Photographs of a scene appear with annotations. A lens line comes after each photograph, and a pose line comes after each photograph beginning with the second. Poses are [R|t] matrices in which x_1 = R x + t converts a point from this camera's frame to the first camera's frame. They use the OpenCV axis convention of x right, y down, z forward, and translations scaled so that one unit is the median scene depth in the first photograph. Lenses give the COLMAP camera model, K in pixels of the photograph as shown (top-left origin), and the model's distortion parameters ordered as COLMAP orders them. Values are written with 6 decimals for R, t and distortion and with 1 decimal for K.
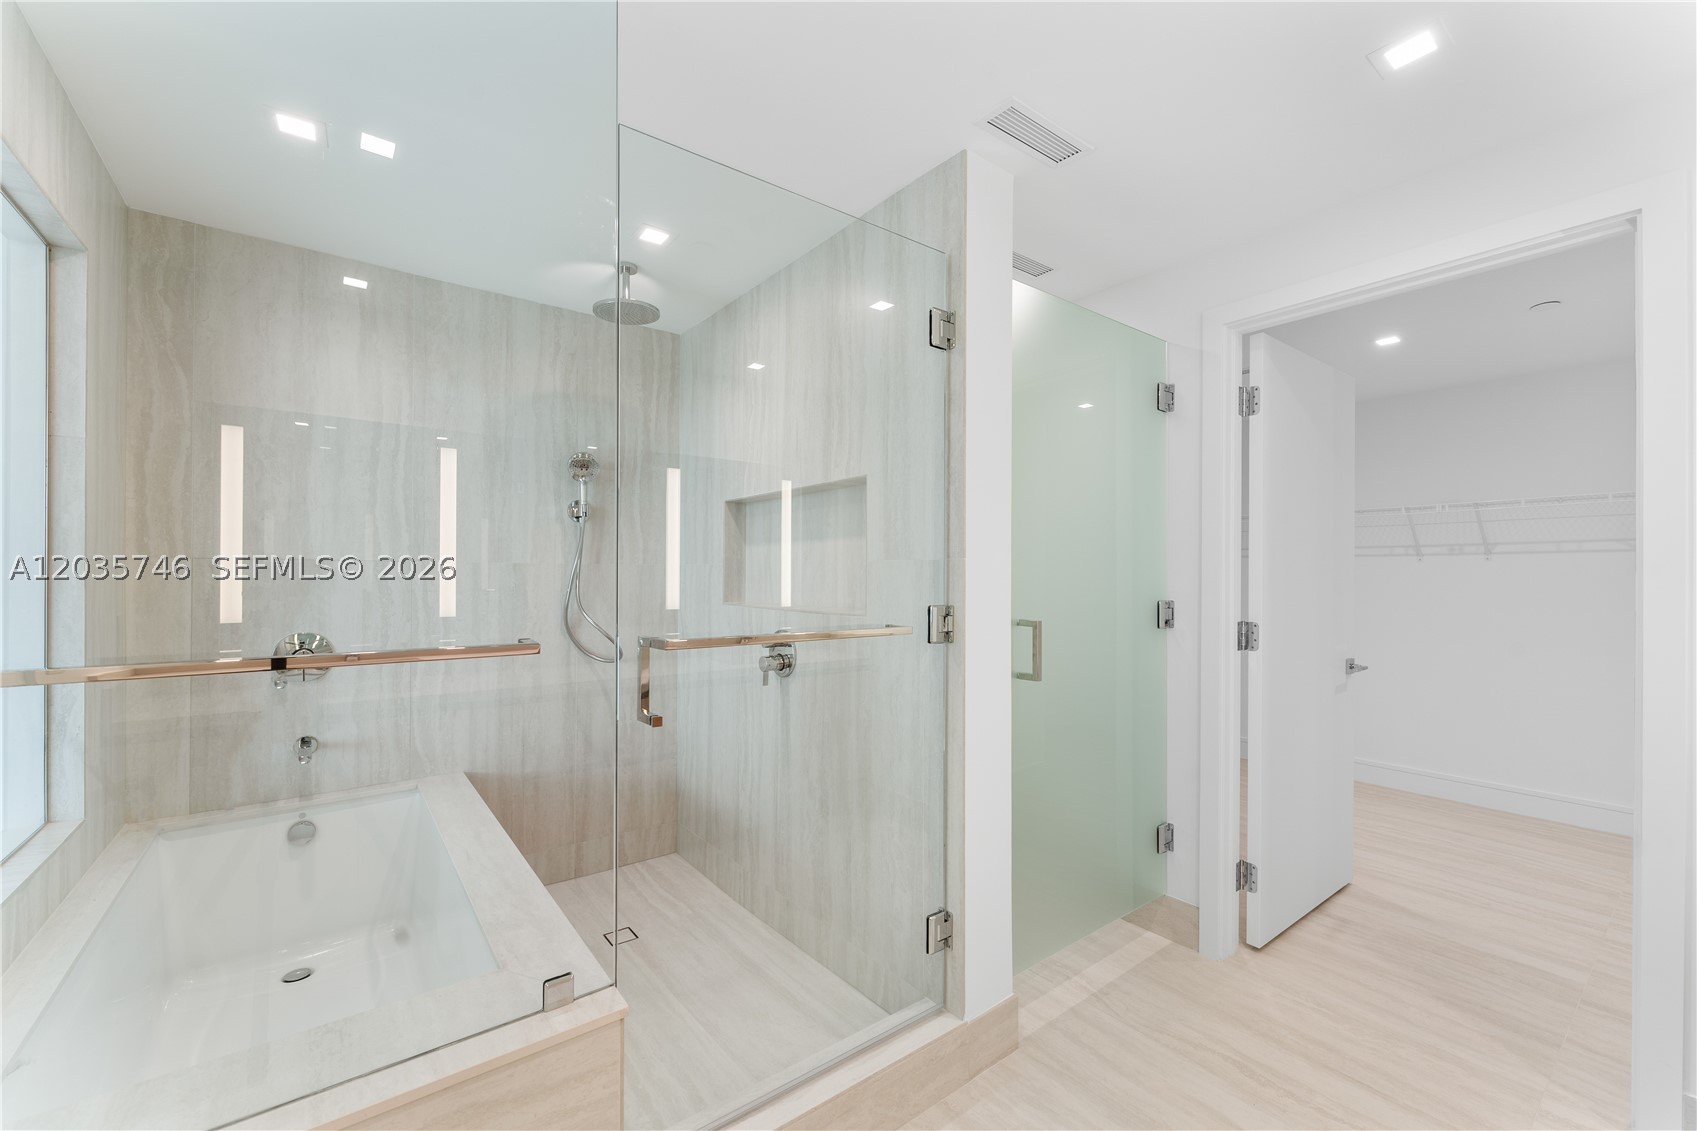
lens RADIAL K [[694.8, 0, 842.2], [0, 694.8, 563.0], [0, 0, 1]] dist [-0.008788, 0.000076]
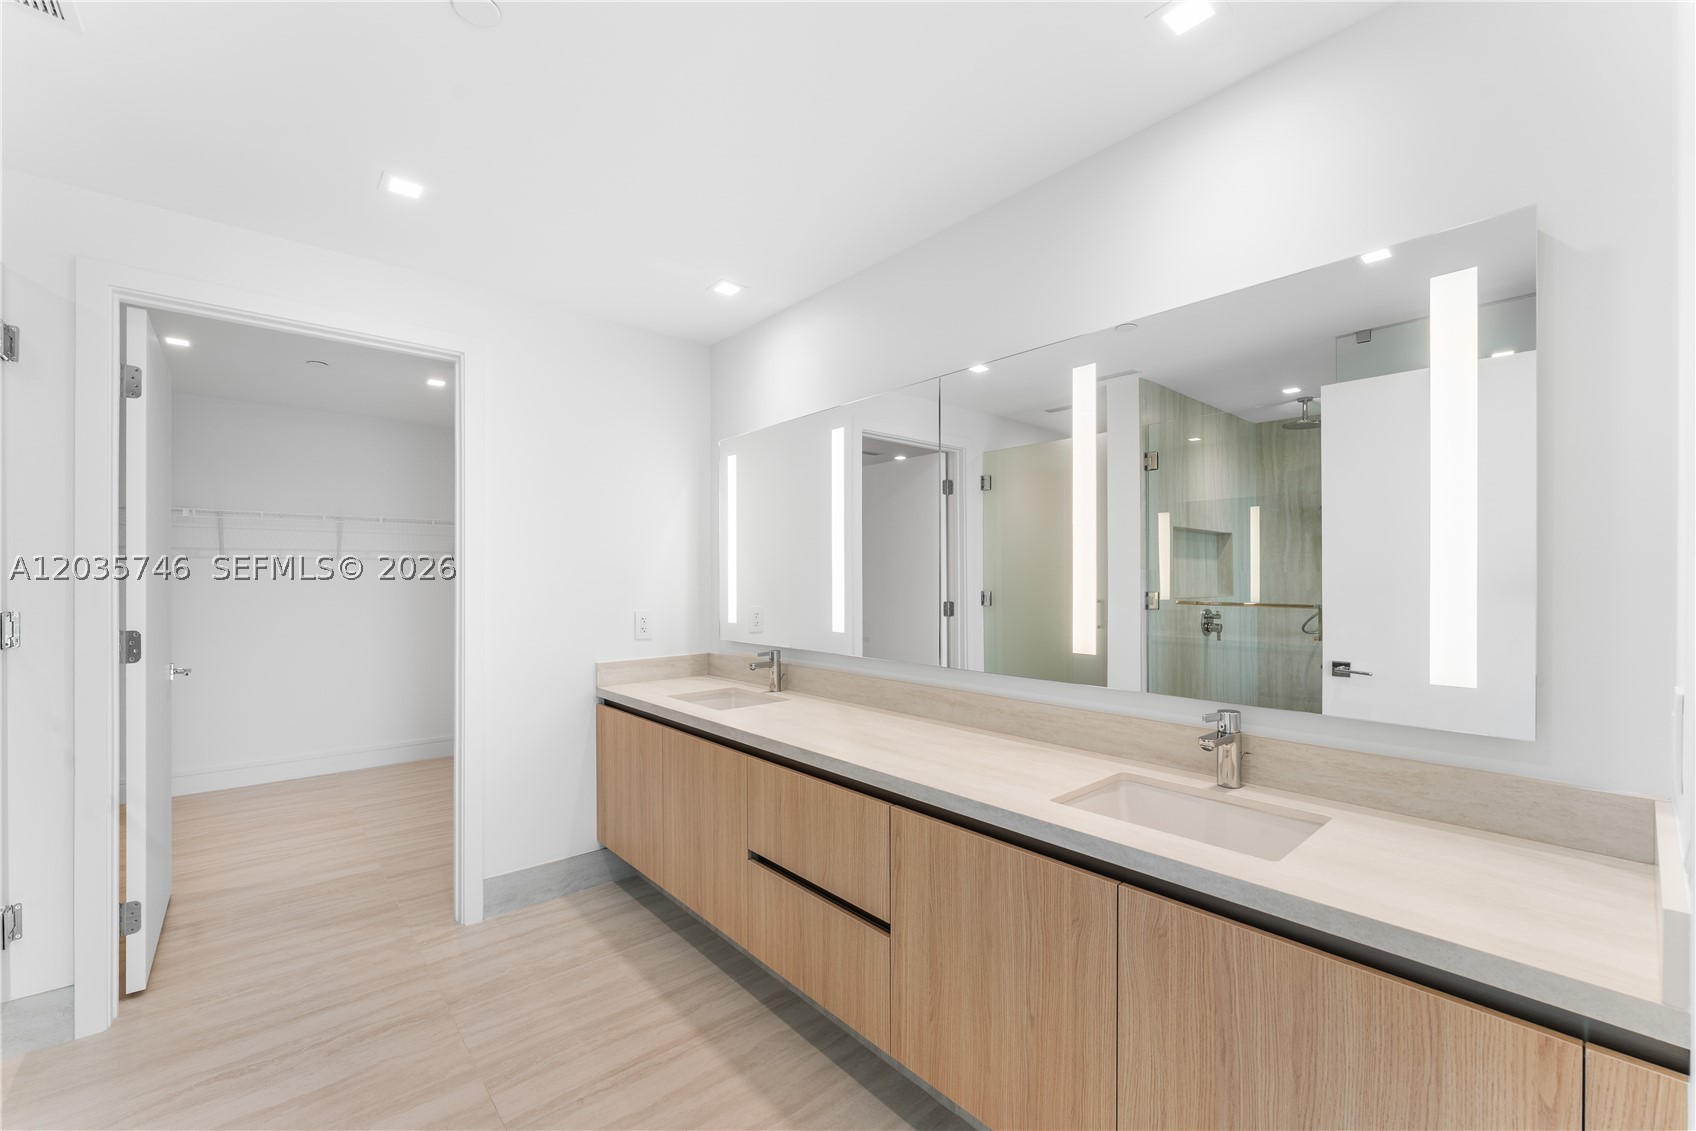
lens RADIAL K [[691.1, 0, 841.6], [0, 691.1, 573.1], [0, 0, 1]] dist [-0.003213, -0.000107]
pose [[-0.065736, -0.003293, 0.997832, -0.356295], [-0.004450, 0.999986, 0.003007, 0.005379], [-0.997827, -0.004242, -0.065749, 0.150408]]
